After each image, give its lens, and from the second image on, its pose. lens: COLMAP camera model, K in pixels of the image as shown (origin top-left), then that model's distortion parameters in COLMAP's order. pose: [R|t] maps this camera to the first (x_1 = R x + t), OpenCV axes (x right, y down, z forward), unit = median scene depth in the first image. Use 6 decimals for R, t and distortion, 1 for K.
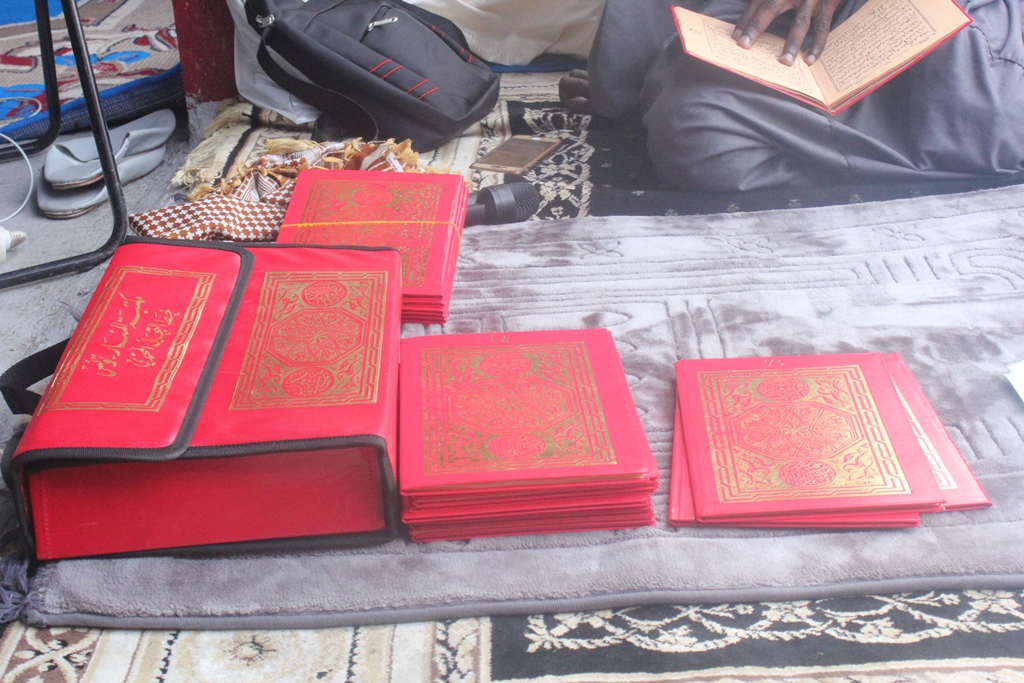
lens RADIAL K [[1532.9, 0, 512.0], [0, 1532.9, 341.5], [0, 0, 1]] dist [-0.031839, 0.028883]
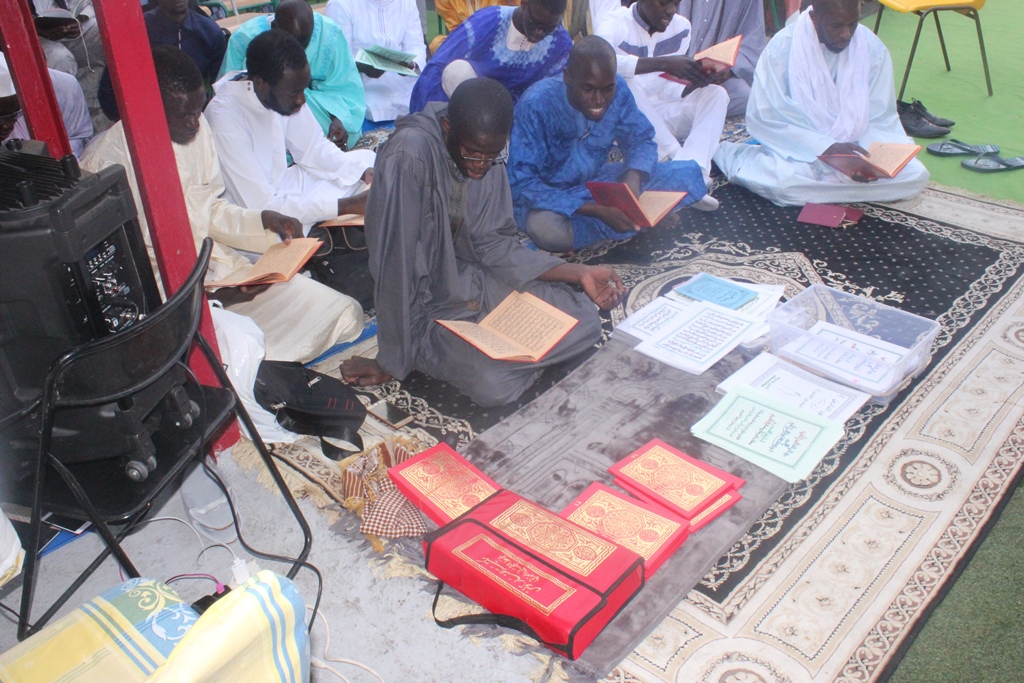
lens RADIAL K [[924.6, 0, 512.0], [0, 924.6, 341.5], [0, 0, 1]] dist [-0.153658, 0.136466]
pose [[0.683024, -0.358156, 0.636555, -0.906111], [0.326756, 0.929280, 0.172248, -0.519773], [-0.653229, 0.090349, 0.751750, -0.133287]]
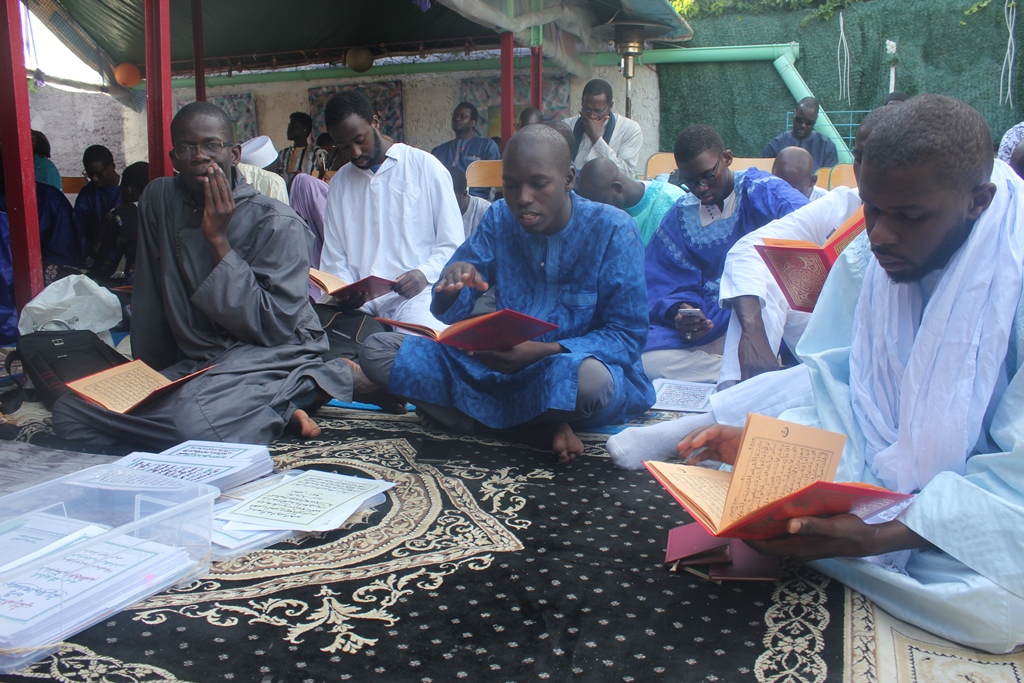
lens RADIAL K [[851.4, 0, 512.0], [0, 851.4, 341.5], [0, 0, 1]] dist [-0.173445, 0.151668]
pose [[0.931556, 0.111349, -0.346129, 1.362734], [-0.195961, 0.955620, -0.219978, -0.119636], [0.306273, 0.272749, 0.912033, 0.064508]]
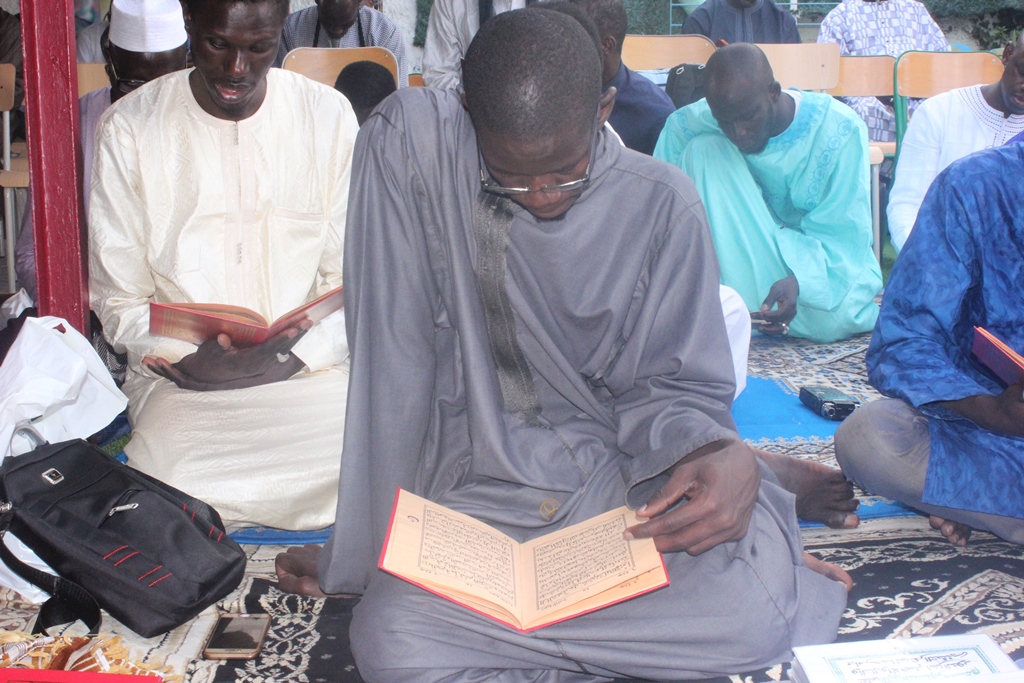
lens RADIAL K [[1426.5, 0, 512.0], [0, 1426.5, 341.5], [0, 0, 1]] dist [-0.055564, 0.083570]
pose [[0.997024, 0.030711, 0.070711, 0.144412], [-0.011211, 0.965233, -0.261151, -0.092612], [-0.076272, 0.259581, 0.962705, 0.030332]]
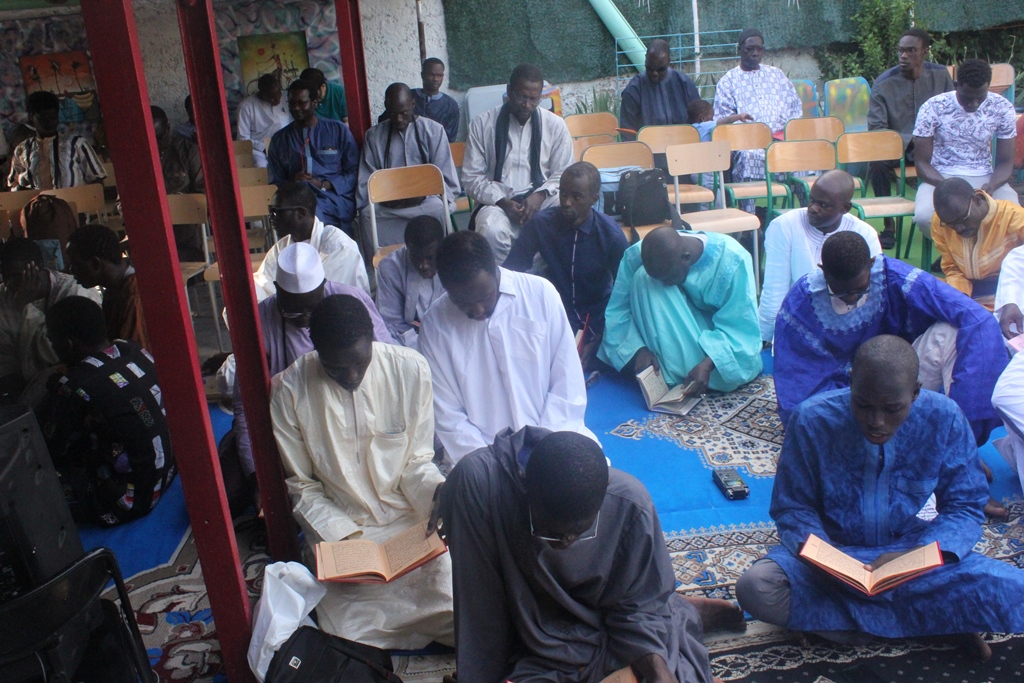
lens RADIAL K [[924.6, 0, 512.0], [0, 924.6, 341.5], [0, 0, 1]] dist [-0.153658, 0.136466]
pose [[0.997355, -0.044979, 0.057089, 0.112830], [0.049790, 0.995063, -0.085852, -0.713188], [-0.052946, 0.088467, 0.994671, -0.196042]]
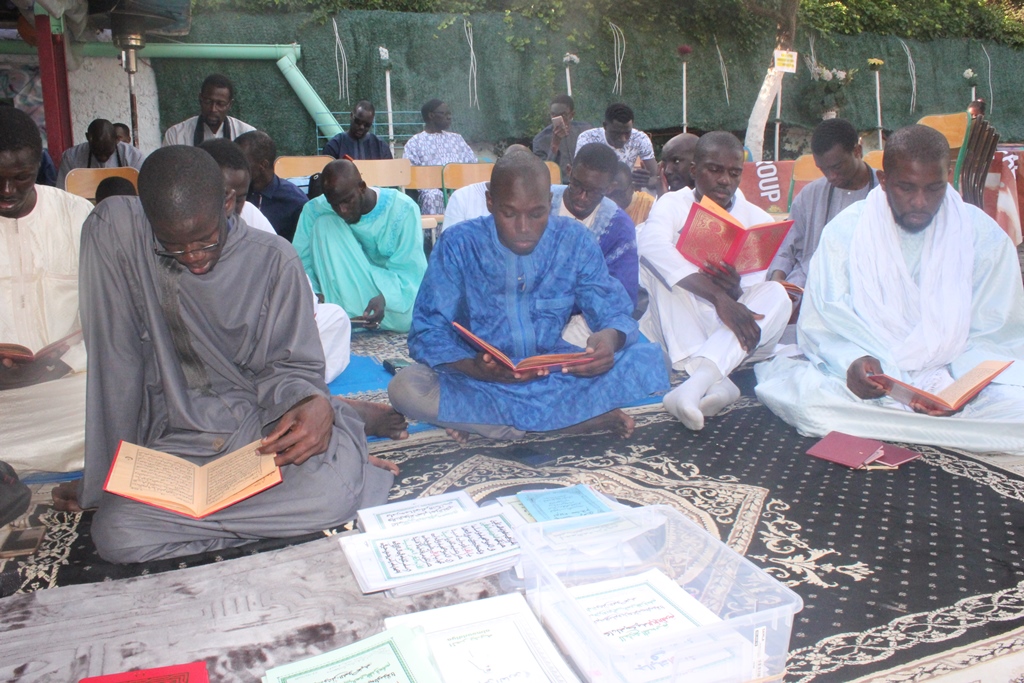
lens RADIAL K [[851.4, 0, 512.0], [0, 851.4, 341.5], [0, 0, 1]] dist [-0.173445, 0.151668]
pose [[0.929340, -0.037159, 0.367349, 0.232000], [0.130926, 0.963437, -0.233768, -0.079876], [-0.345231, 0.265346, 0.900226, -0.026771]]
